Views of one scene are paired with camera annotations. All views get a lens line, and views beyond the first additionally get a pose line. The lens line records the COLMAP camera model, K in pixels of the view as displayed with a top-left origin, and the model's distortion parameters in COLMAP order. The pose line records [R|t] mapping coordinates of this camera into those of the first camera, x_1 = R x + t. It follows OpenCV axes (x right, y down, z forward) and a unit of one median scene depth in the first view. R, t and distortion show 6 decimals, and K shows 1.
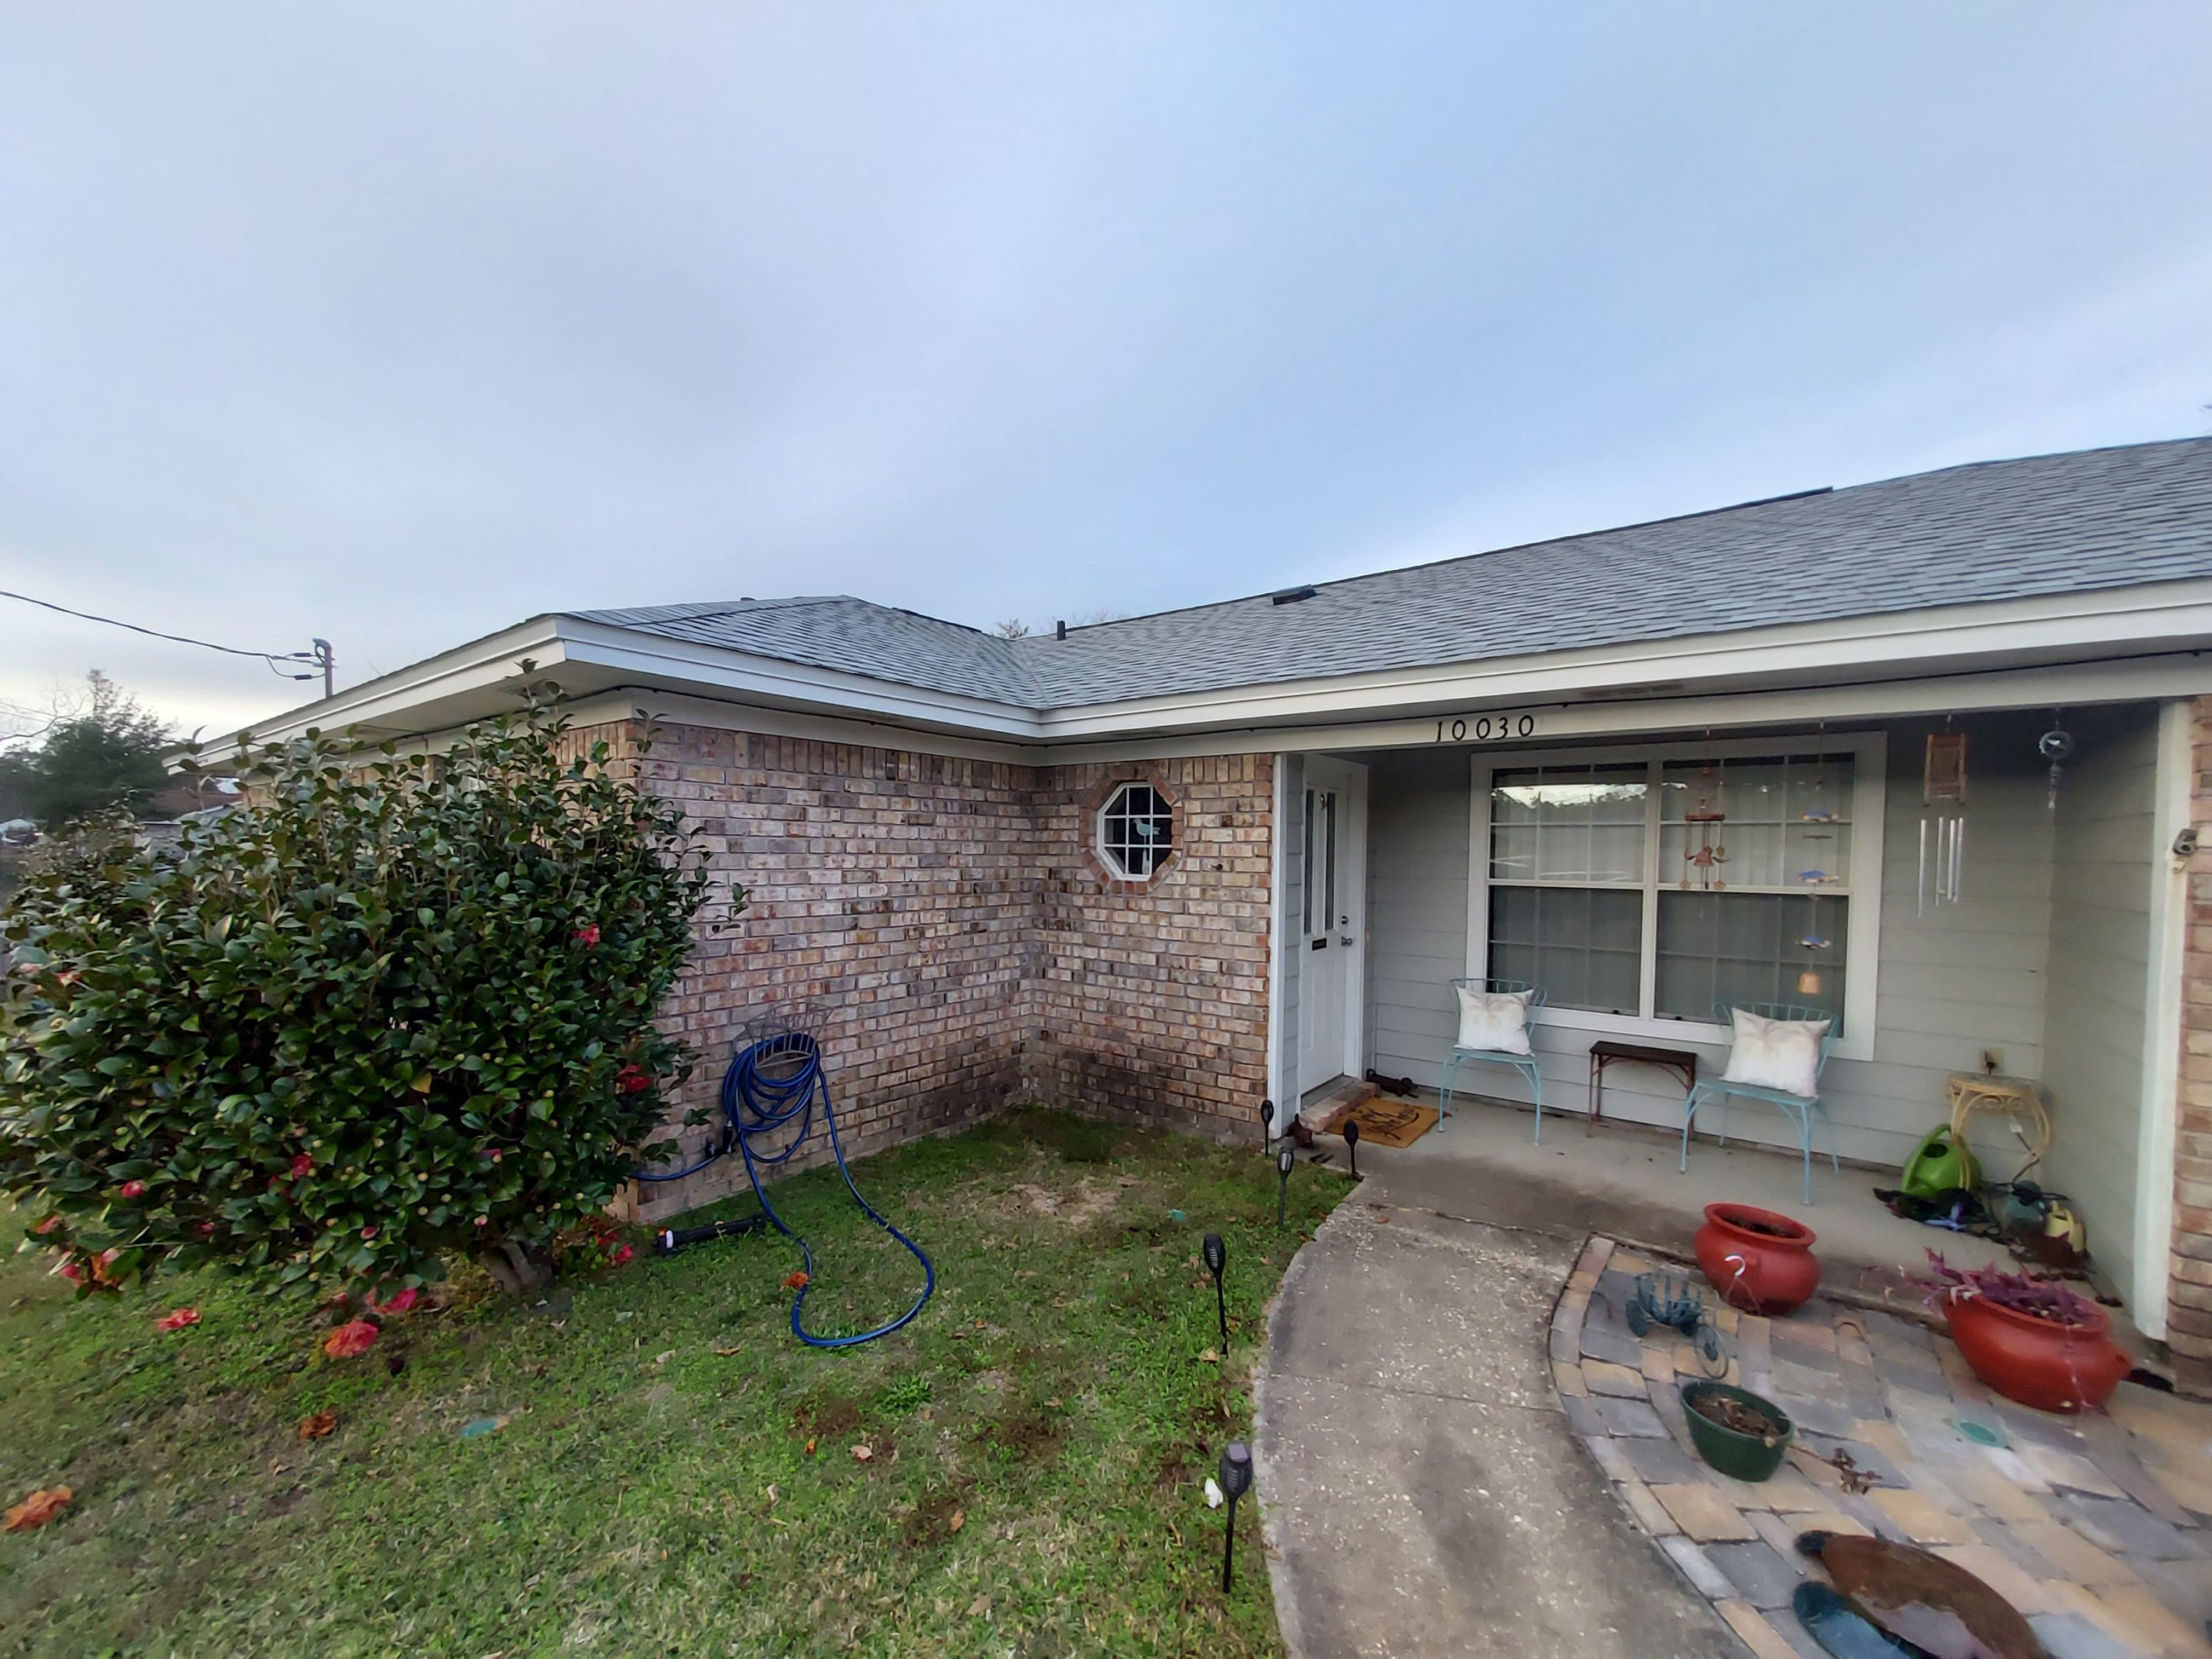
lens RADIAL K [[870.1, 0, 1105.3], [0, 870.1, 849.5], [0, 0, 1]] dist [-0.001453, -0.000109]
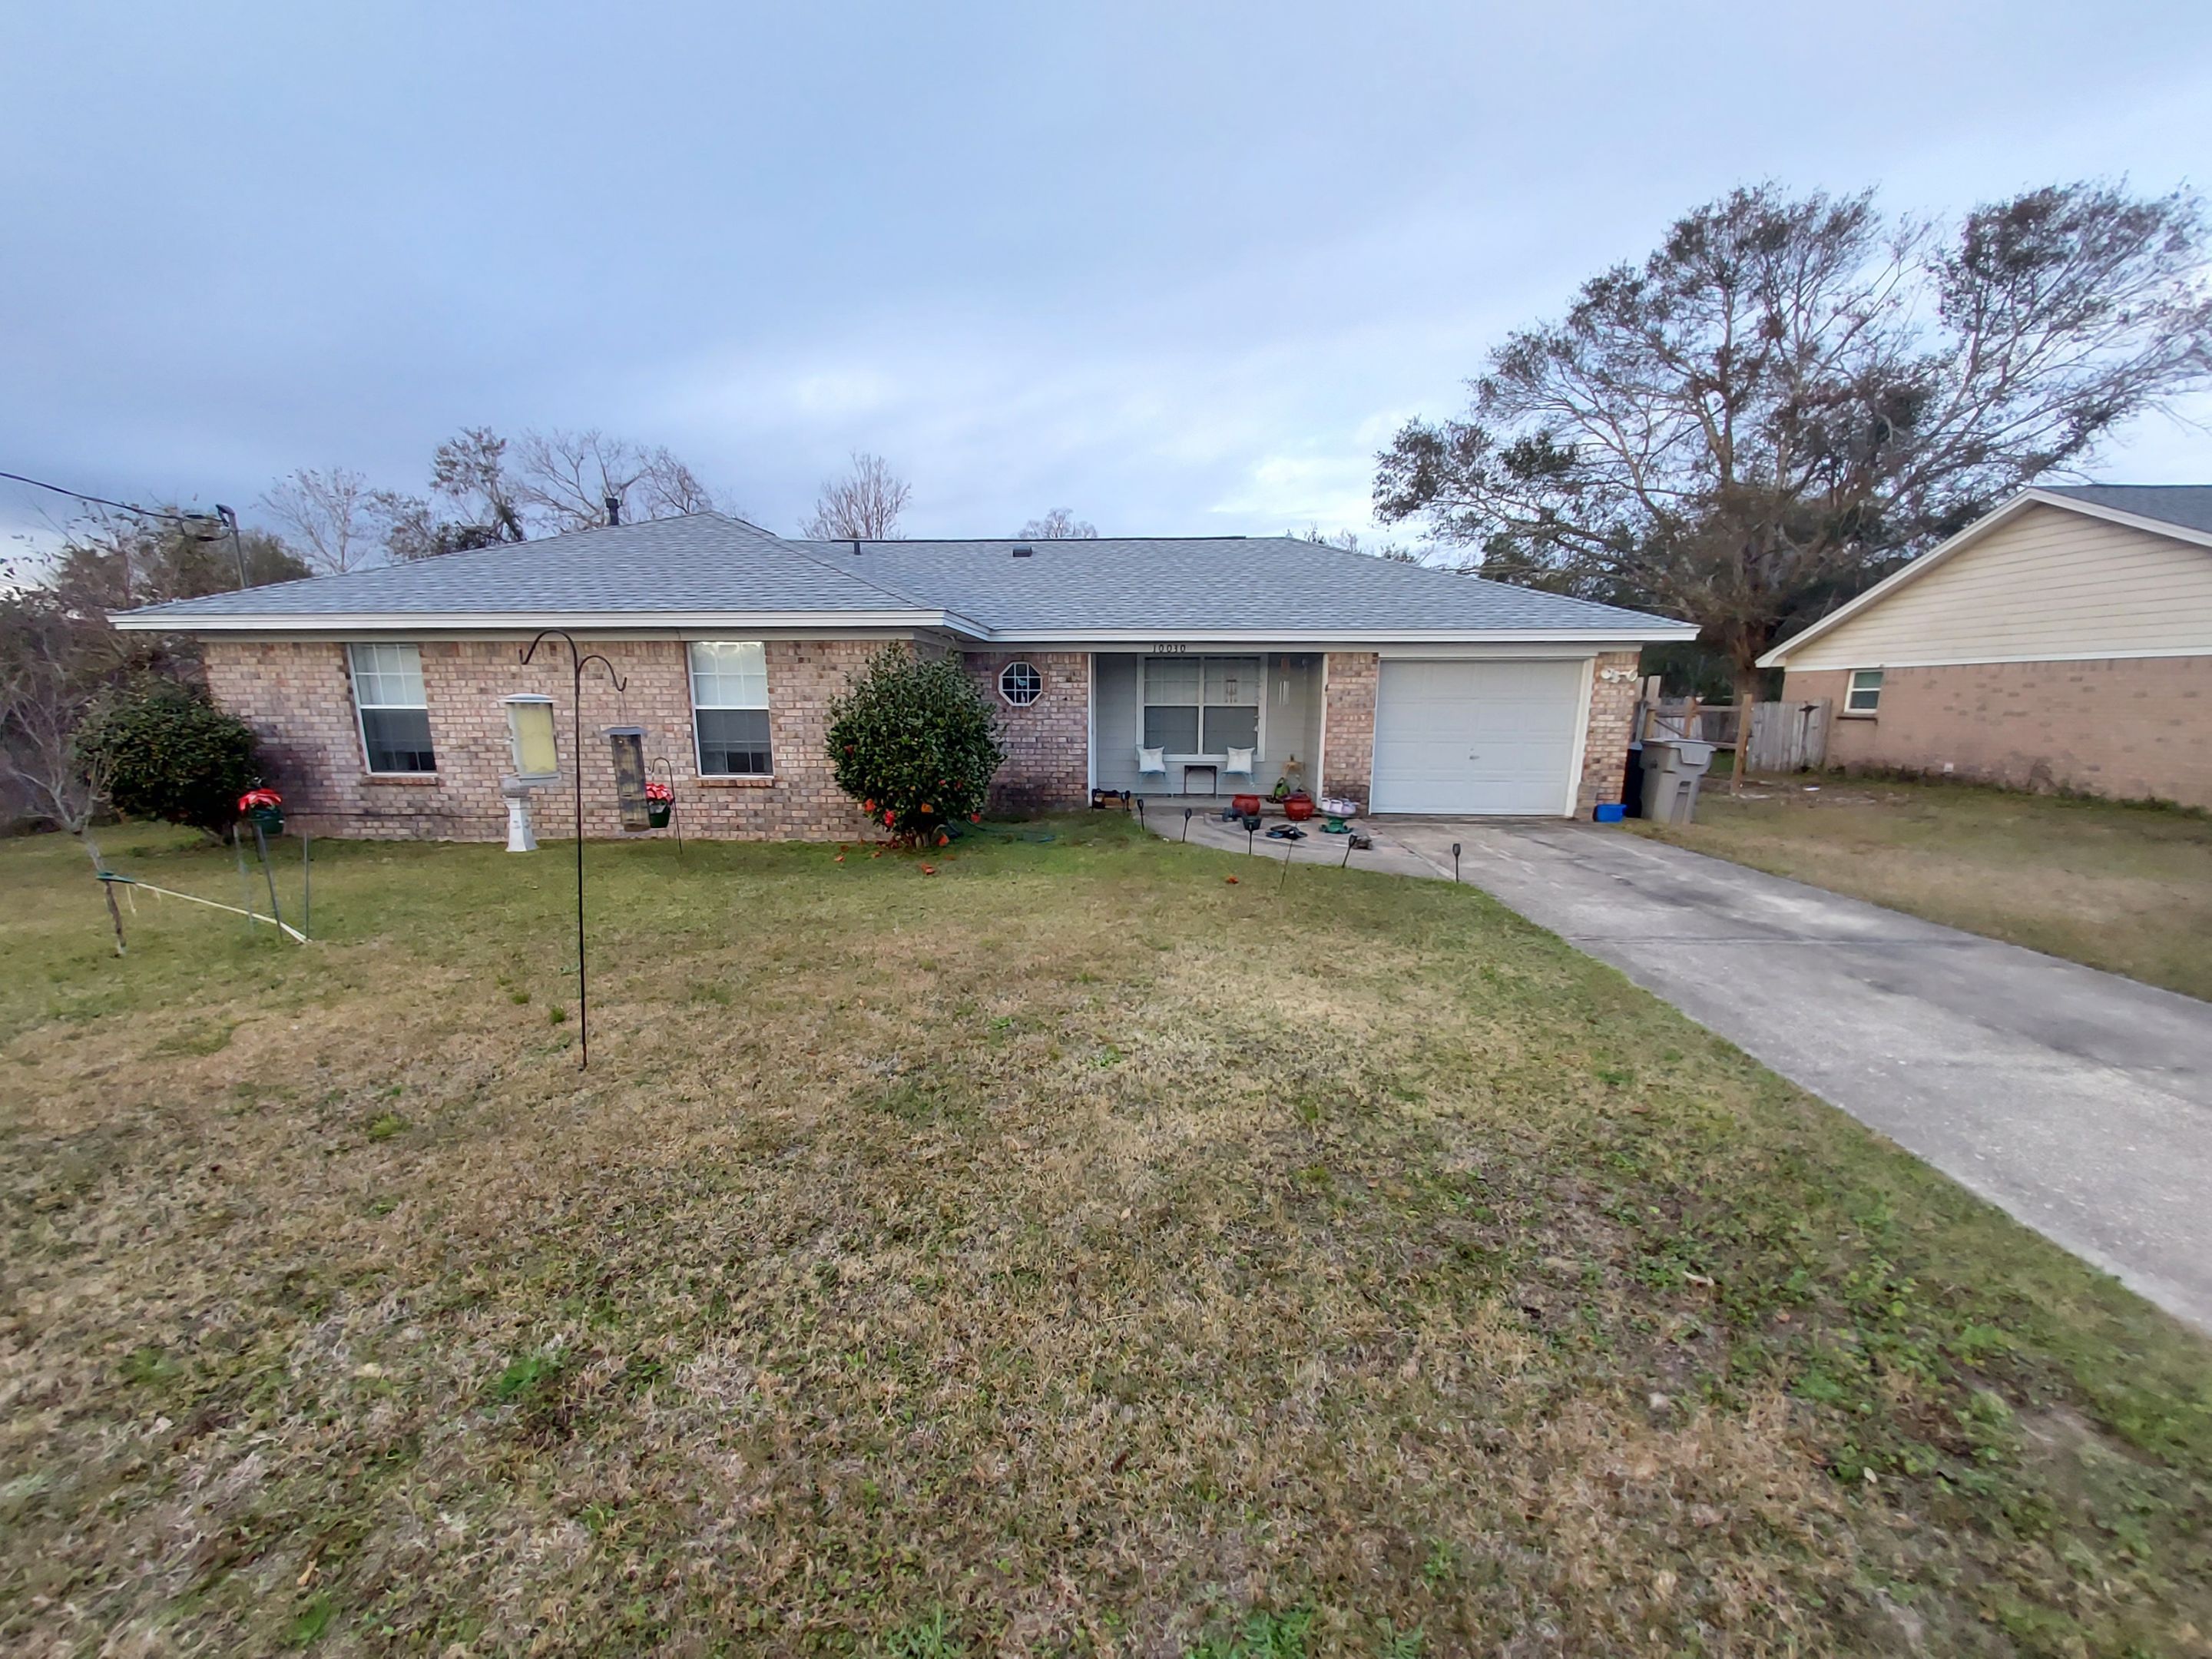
lens RADIAL K [[870.1, 0, 1109.4], [0, 870.1, 831.9], [0, 0, 1]] dist [-0.001453, -0.000109]
pose [[0.835111, -0.090187, 0.542638, -1.119650], [0.006602, 0.988040, 0.154054, 0.013692], [-0.550042, -0.125070, 0.825719, -1.121691]]
